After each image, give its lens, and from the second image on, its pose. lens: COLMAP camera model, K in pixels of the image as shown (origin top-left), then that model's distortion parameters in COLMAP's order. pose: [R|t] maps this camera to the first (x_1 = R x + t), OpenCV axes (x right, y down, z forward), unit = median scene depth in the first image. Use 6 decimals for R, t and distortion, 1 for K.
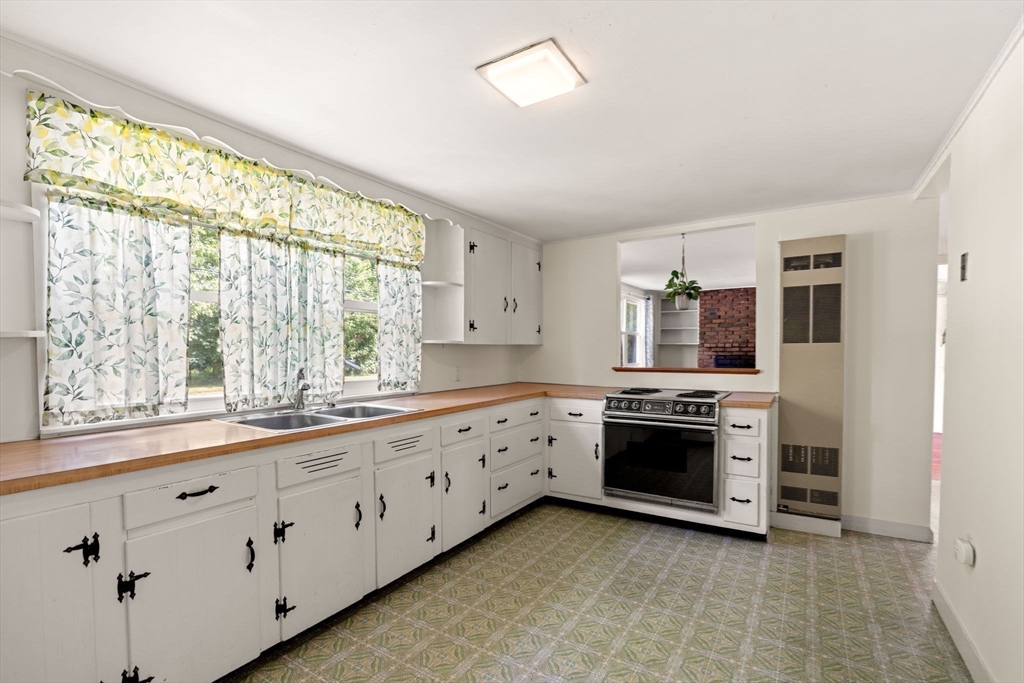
lens RADIAL K [[465.1, 0, 516.3], [0, 465.1, 363.8], [0, 0, 1]] dist [-0.013263, 0.001354]
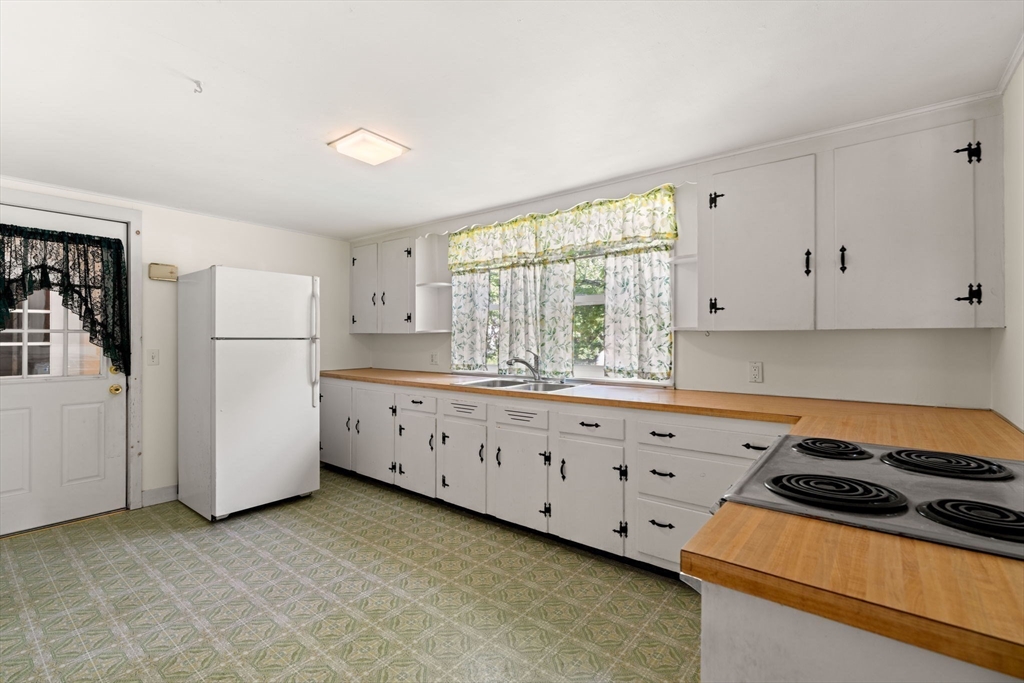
lens RADIAL K [[465.1, 0, 515.5], [0, 465.1, 334.9], [0, 0, 1]] dist [-0.013263, 0.001354]
pose [[-0.106371, -0.004118, -0.994318, 0.940789], [-0.032705, 0.999465, -0.000640, -0.035460], [0.993789, 0.032451, -0.106448, 1.083573]]
